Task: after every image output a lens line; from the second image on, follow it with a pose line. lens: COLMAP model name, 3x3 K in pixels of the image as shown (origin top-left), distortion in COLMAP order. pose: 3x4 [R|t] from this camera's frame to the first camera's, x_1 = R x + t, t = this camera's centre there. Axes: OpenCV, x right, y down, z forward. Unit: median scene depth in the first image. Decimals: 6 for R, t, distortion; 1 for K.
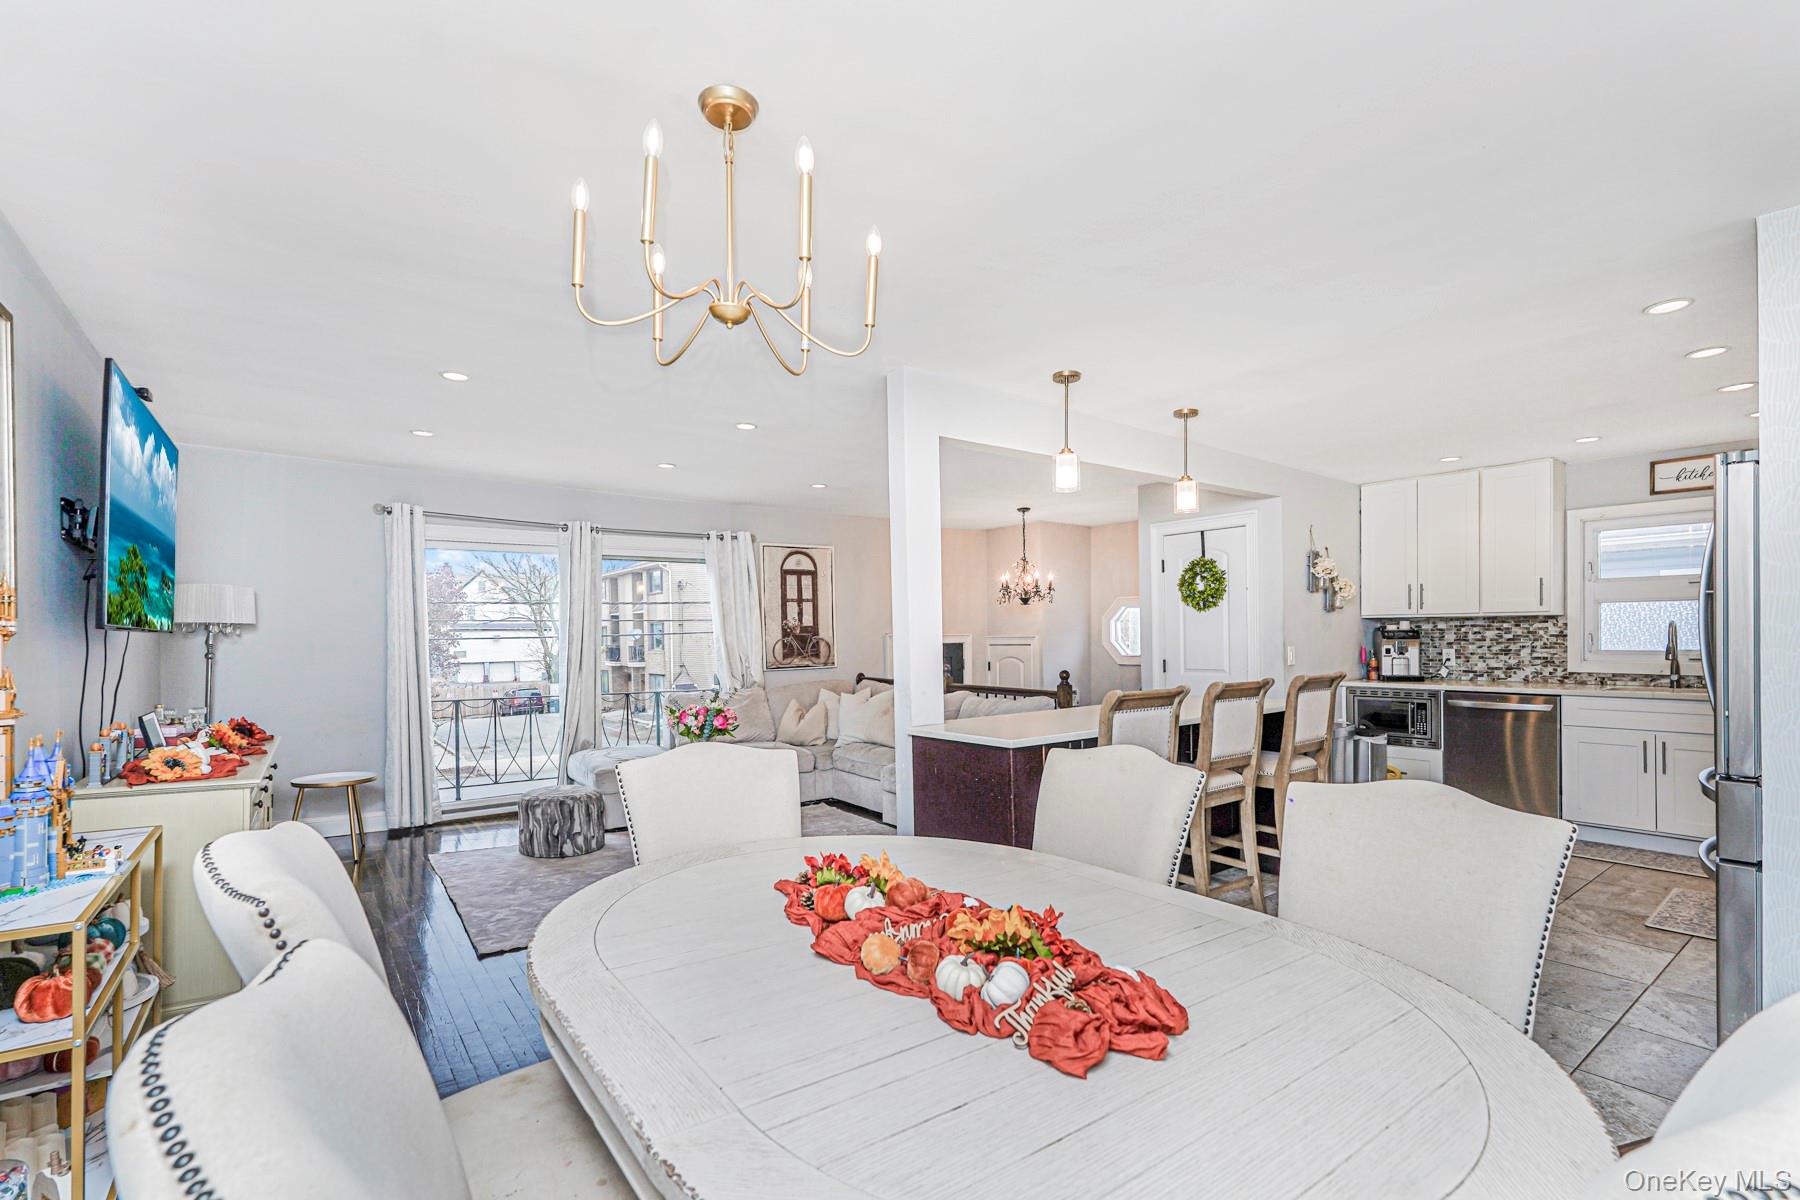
lens RADIAL K [[797.4, 0, 904.0], [0, 797.4, 616.5], [0, 0, 1]] dist [-0.001052, 0.001357]
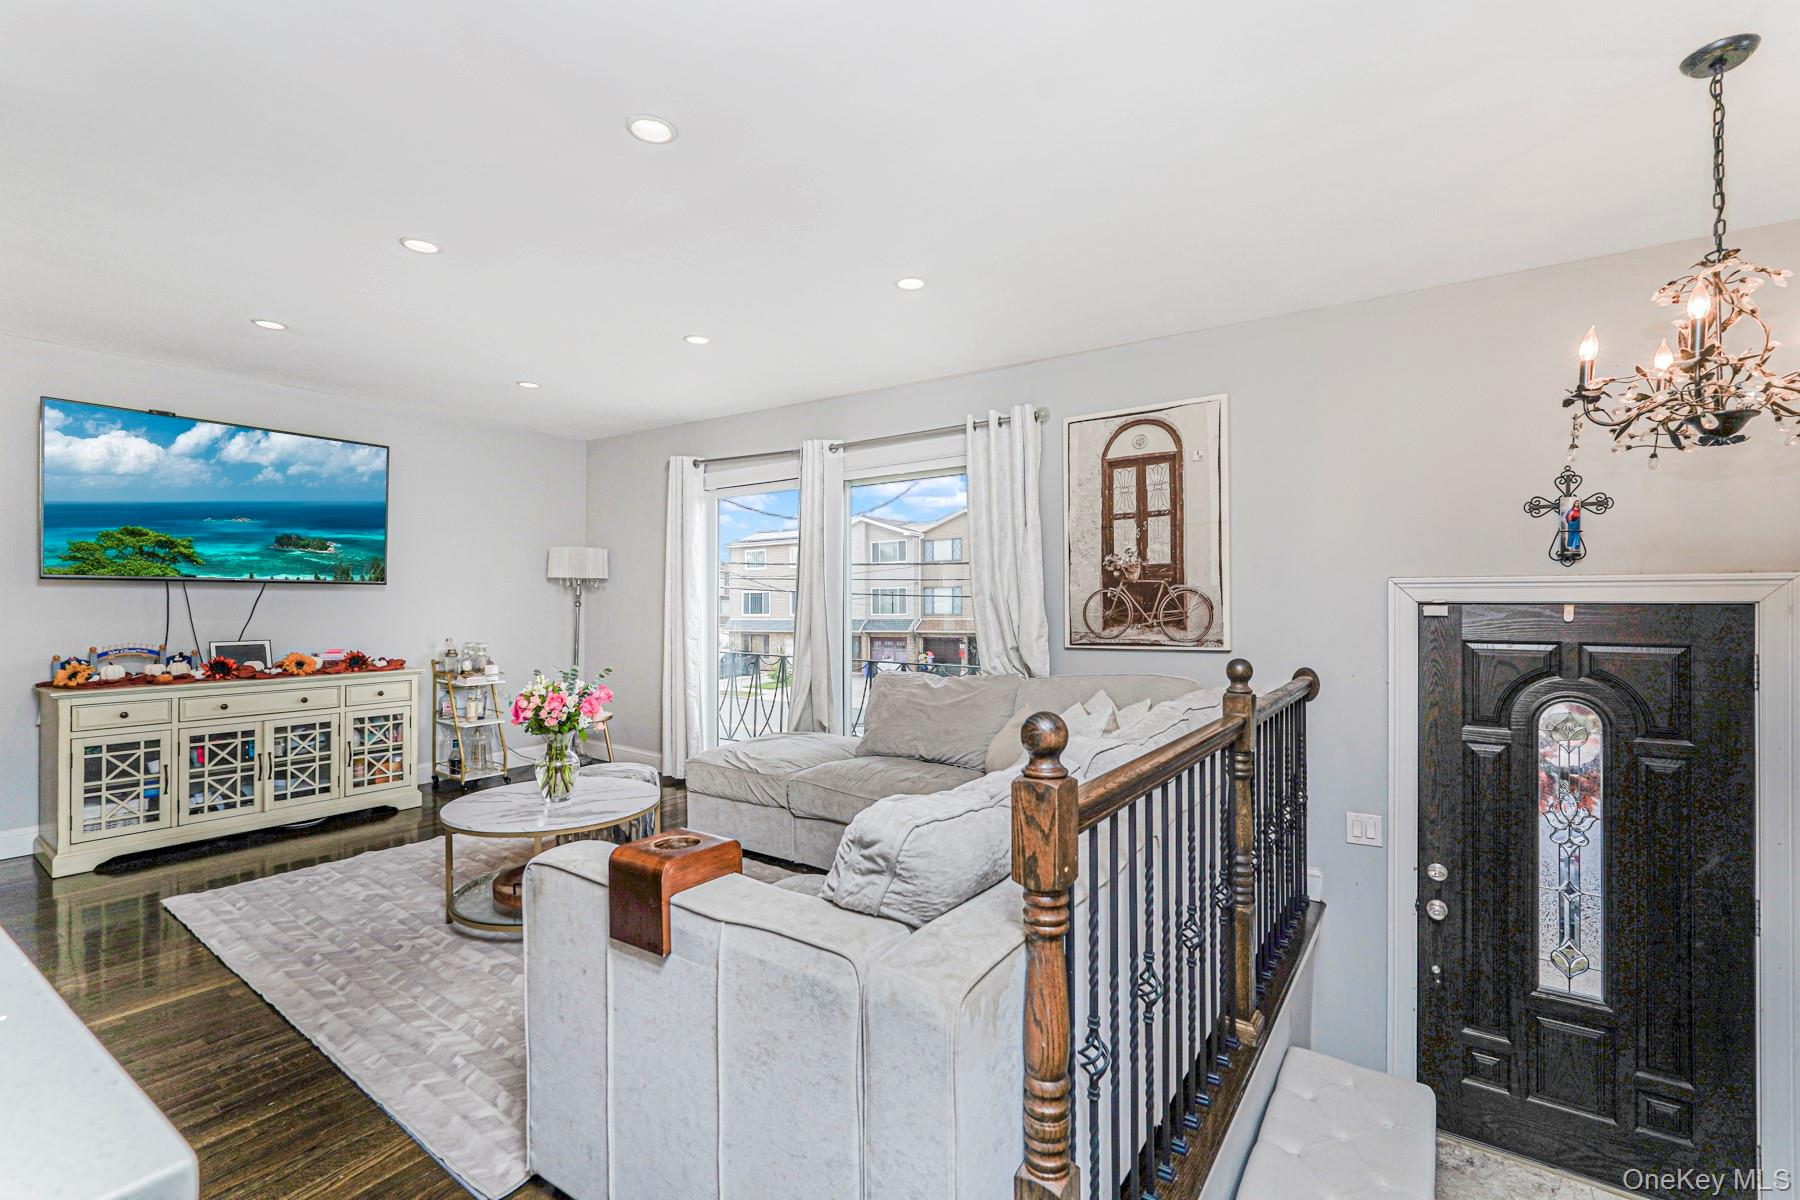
lens RADIAL K [[797.4, 0, 904.3], [0, 797.4, 594.2], [0, 0, 1]] dist [-0.001052, 0.001357]
pose [[0.318381, -0.007960, -0.947929, 0.305342], [0.017547, 0.999843, -0.002503, 0.029202], [0.947800, -0.015836, 0.318471, 0.692374]]
